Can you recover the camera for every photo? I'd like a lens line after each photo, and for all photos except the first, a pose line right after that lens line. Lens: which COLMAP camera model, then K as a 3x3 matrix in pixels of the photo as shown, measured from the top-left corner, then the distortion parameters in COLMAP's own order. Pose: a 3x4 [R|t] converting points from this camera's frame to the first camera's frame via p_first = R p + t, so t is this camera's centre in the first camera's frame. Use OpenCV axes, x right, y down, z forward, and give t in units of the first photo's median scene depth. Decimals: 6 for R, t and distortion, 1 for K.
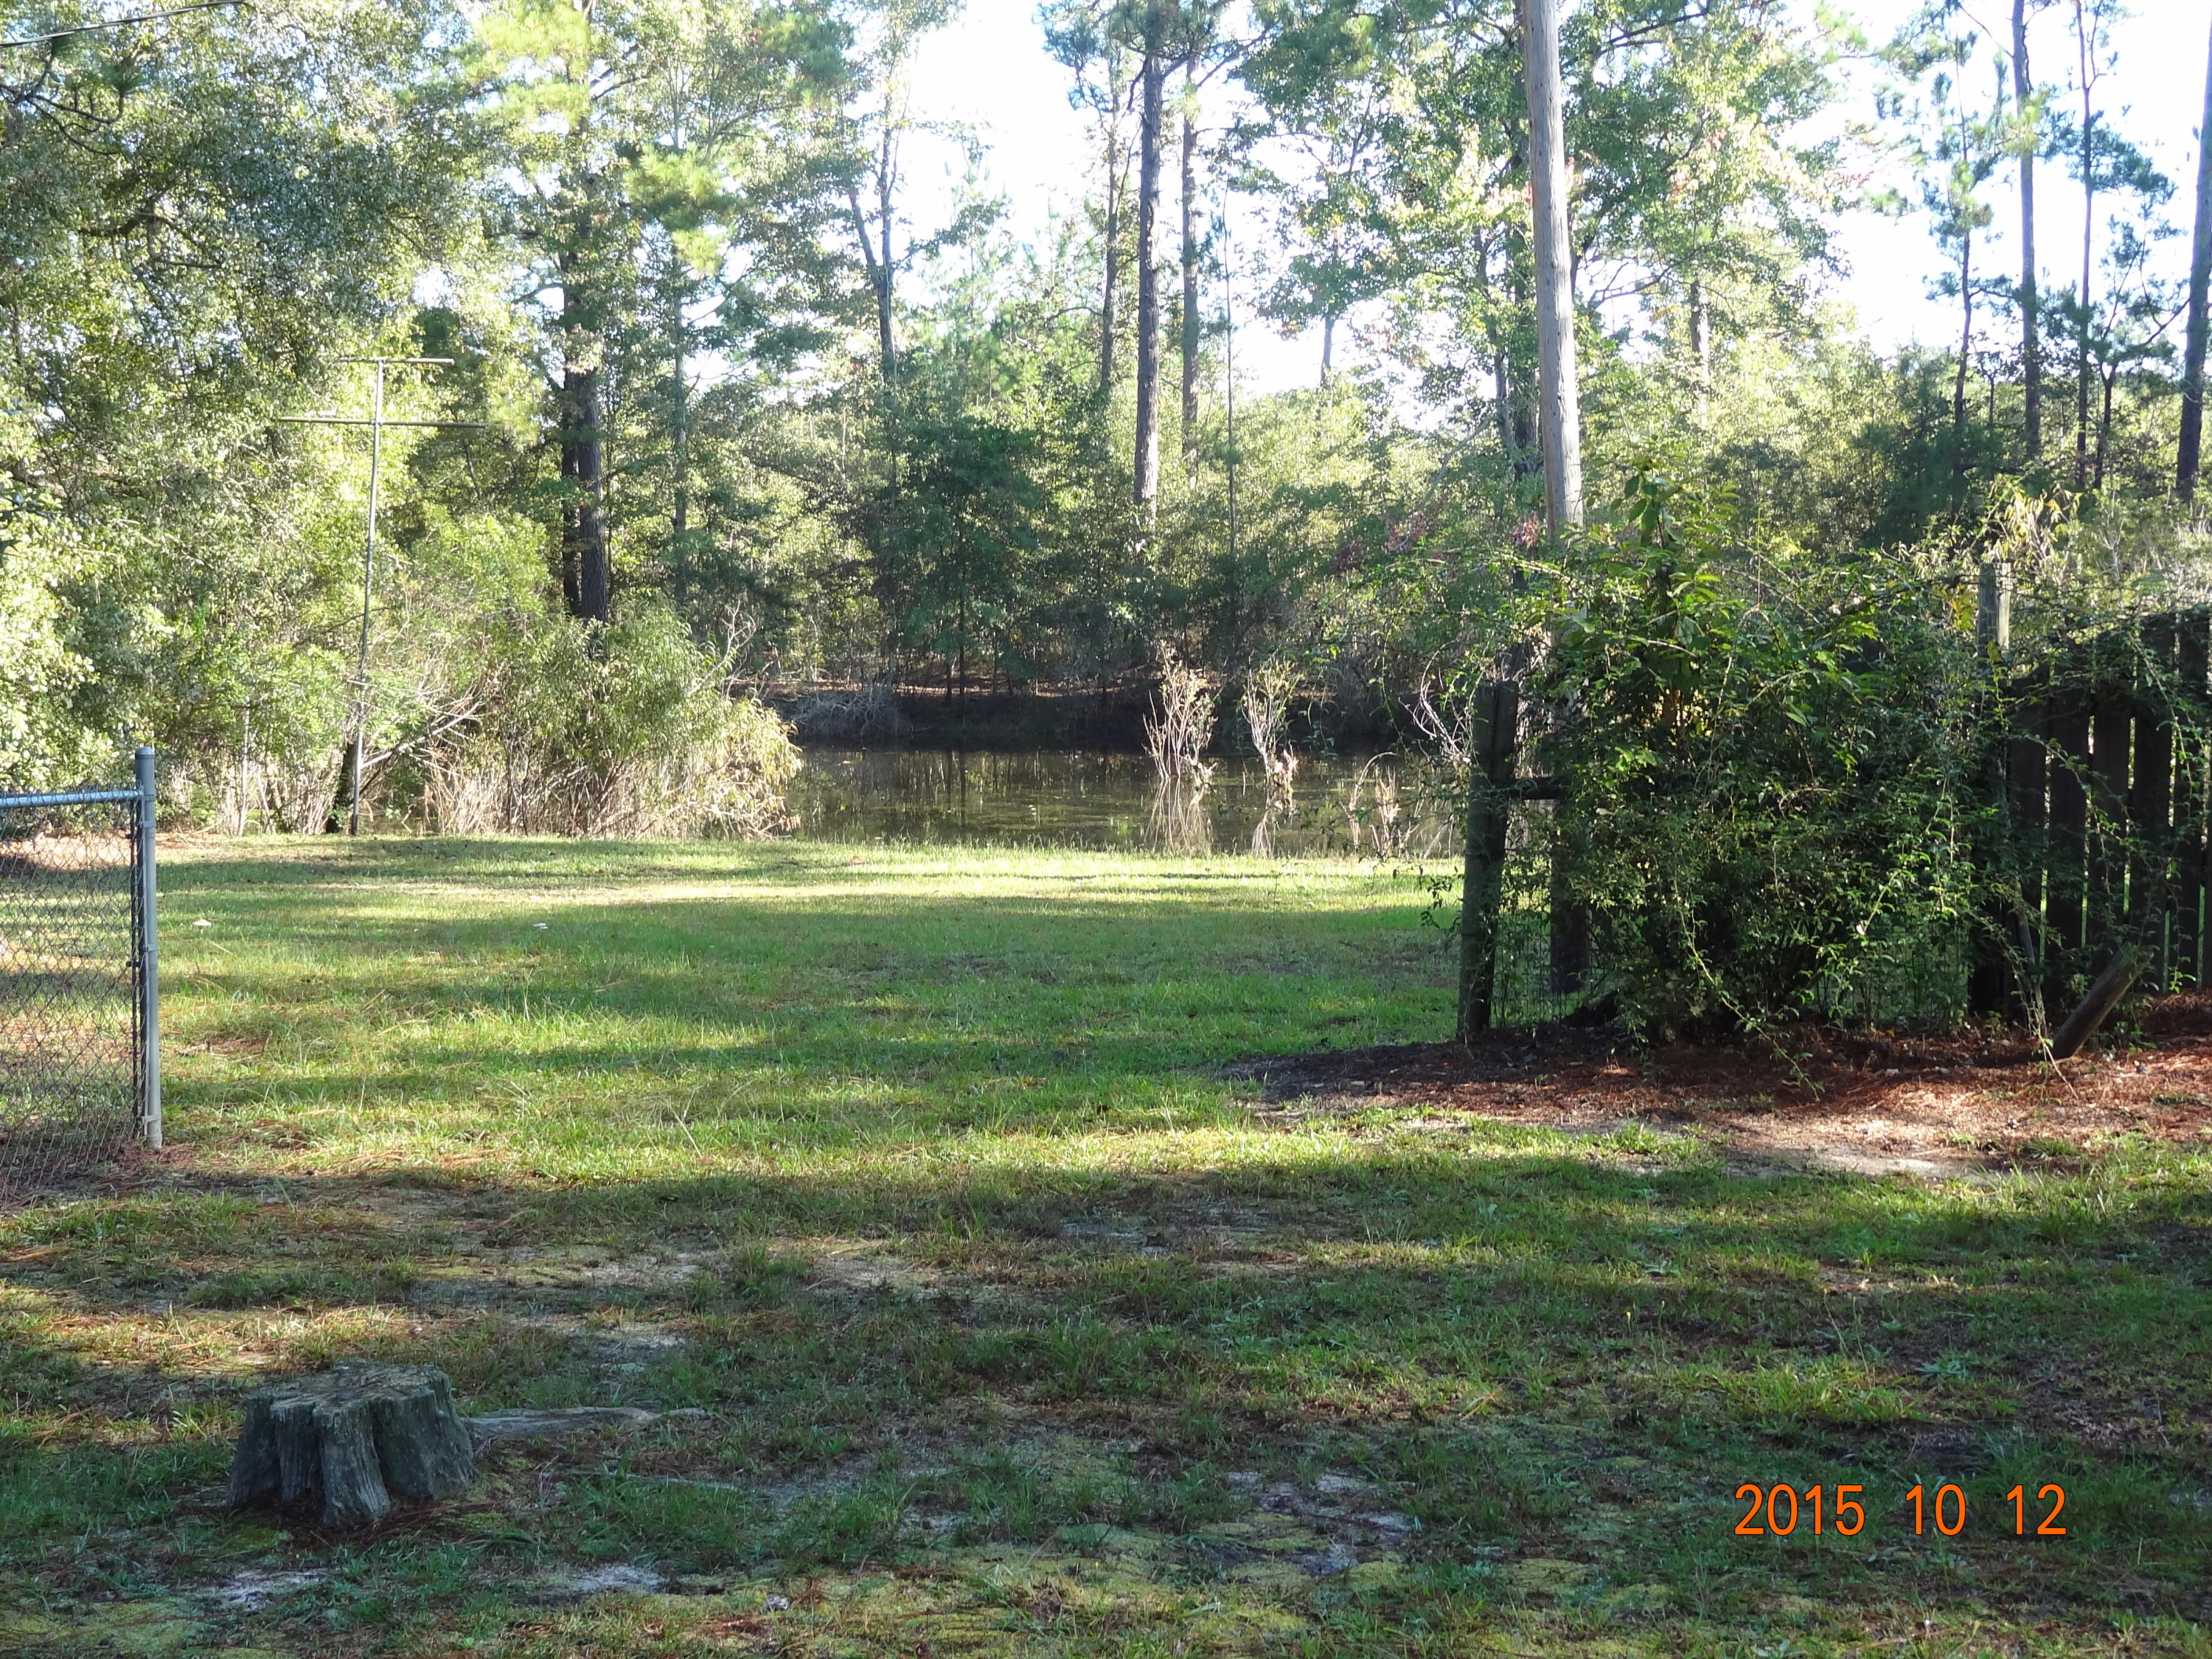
lens RADIAL K [[2978.3, 0, 1106.7], [0, 2978.3, 829.8], [0, 0, 1]] dist [-0.028610, 0.000000]
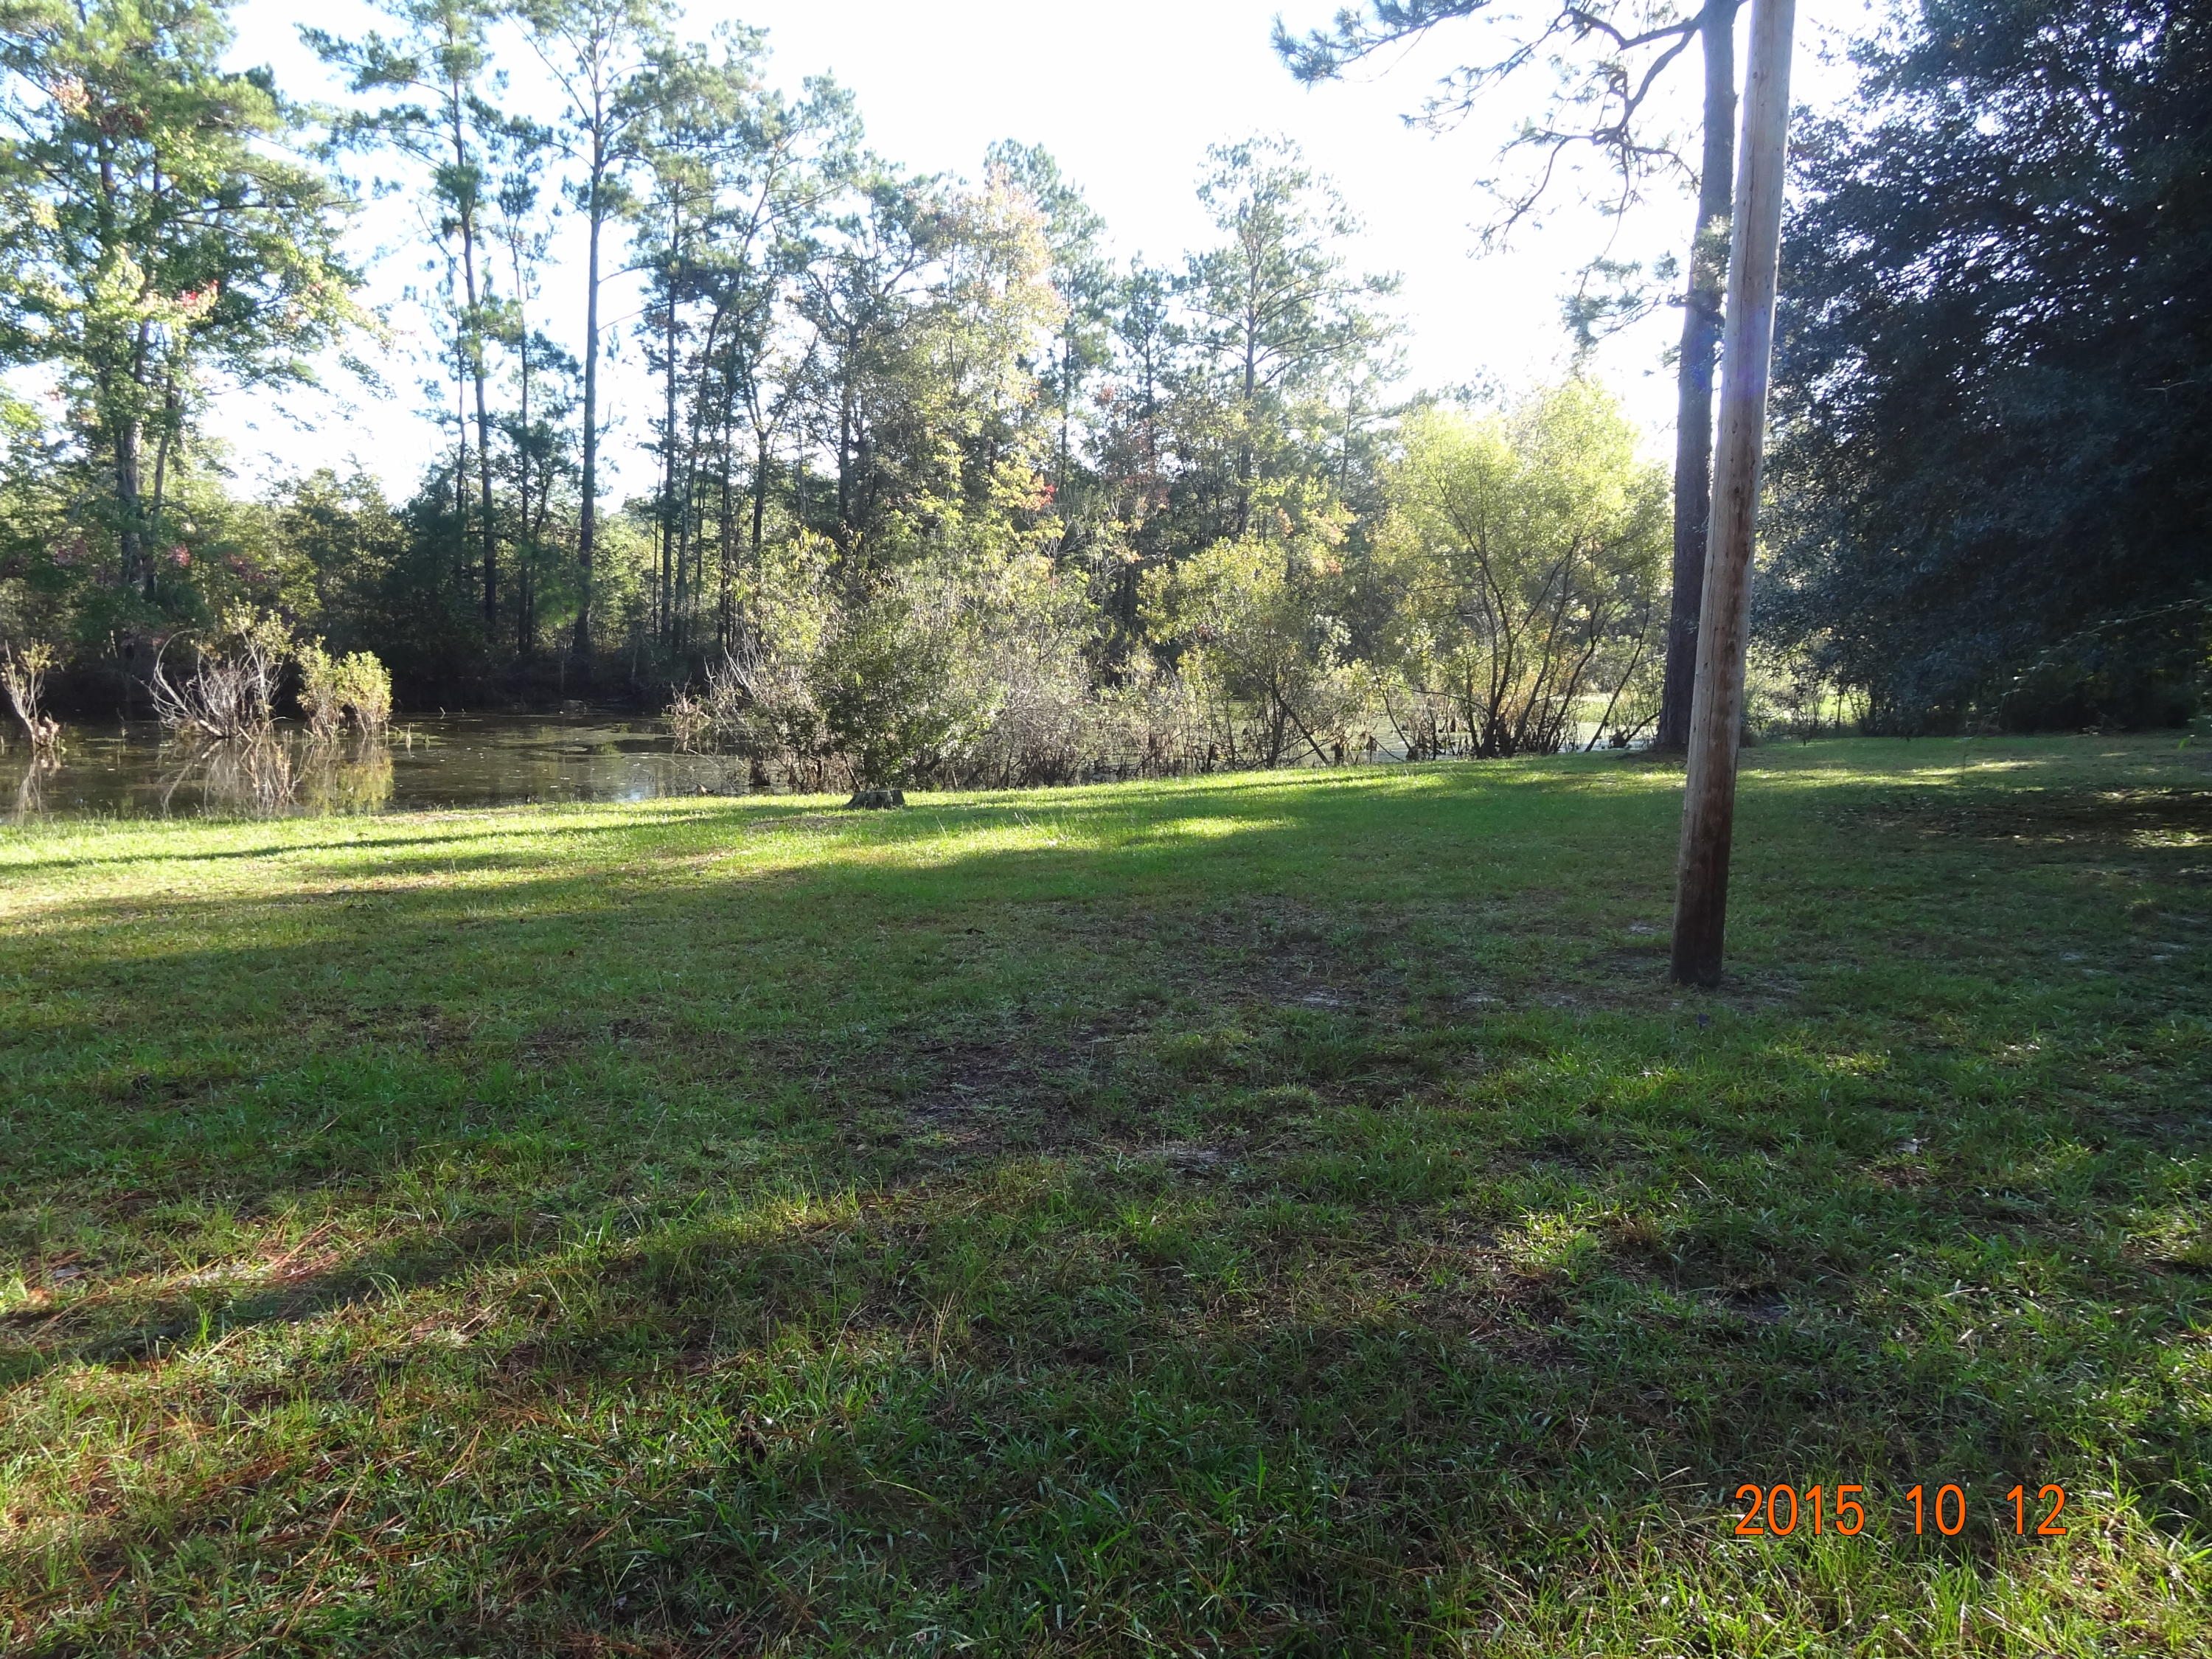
lens RADIAL K [[1554.4, 0, 1104.5], [0, 1554.4, 829.6], [0, 0, 1]] dist [0.002027, 0.005397]
pose [[0.709605, -0.058811, 0.702141, -0.069517], [0.025276, 0.997994, 0.058047, -0.005468], [-0.704146, -0.023443, 0.709668, 0.194947]]
